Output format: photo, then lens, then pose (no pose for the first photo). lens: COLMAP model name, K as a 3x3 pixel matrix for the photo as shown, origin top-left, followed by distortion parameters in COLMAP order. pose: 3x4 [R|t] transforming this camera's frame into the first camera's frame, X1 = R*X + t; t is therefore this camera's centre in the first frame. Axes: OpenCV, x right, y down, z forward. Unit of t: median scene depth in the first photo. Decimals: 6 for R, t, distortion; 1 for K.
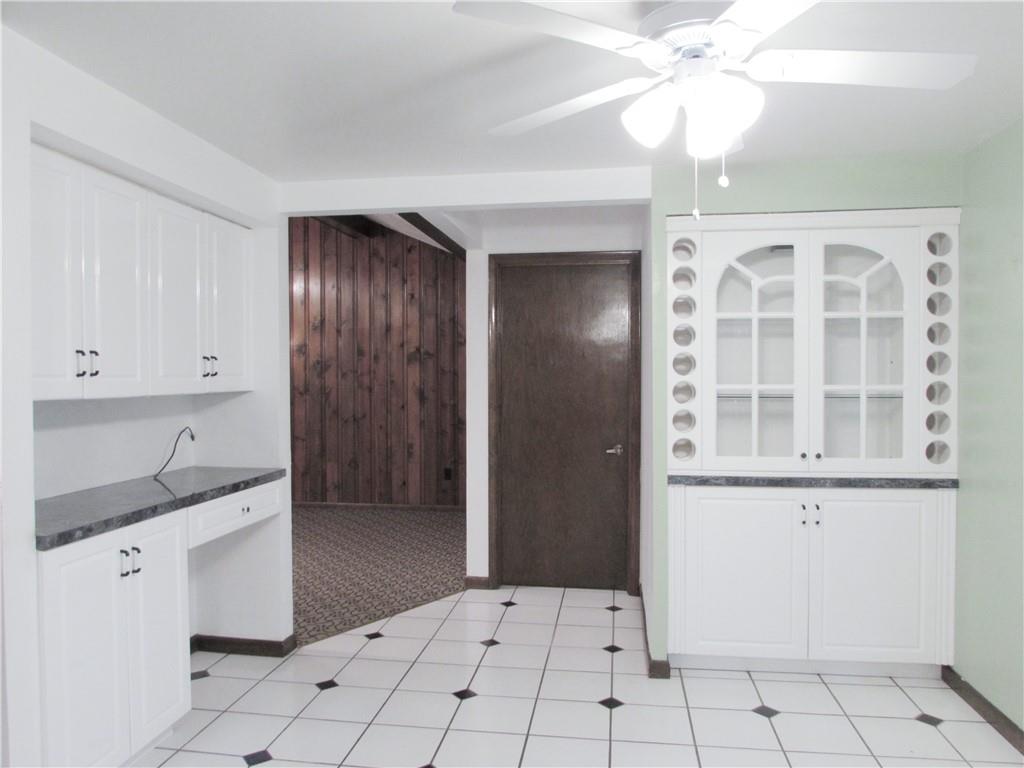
lens RADIAL K [[729.5, 0, 515.8], [0, 729.5, 386.2], [0, 0, 1]] dist [-0.036438, 0.023643]
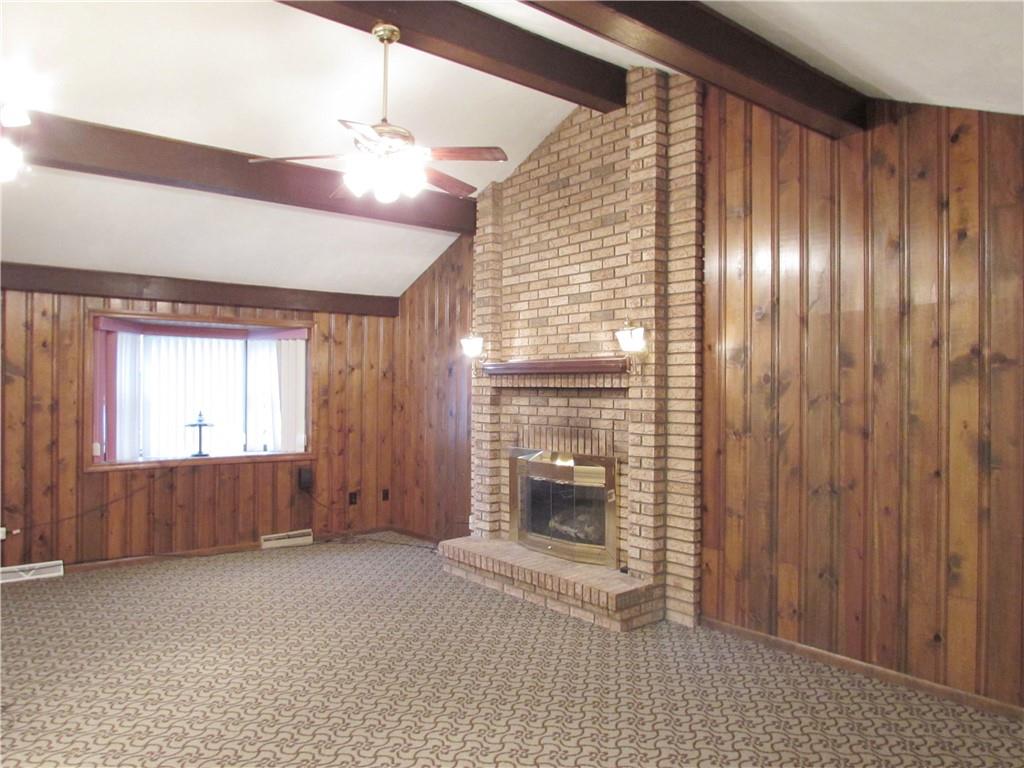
lens RADIAL K [[729.5, 0, 515.8], [0, 729.5, 386.2], [0, 0, 1]] dist [-0.036438, 0.023643]
pose [[0.754795, 0.004603, -0.655945, -0.054656], [-0.020499, 0.999652, -0.016574, -0.014626], [0.655641, 0.025956, 0.754627, 0.466910]]
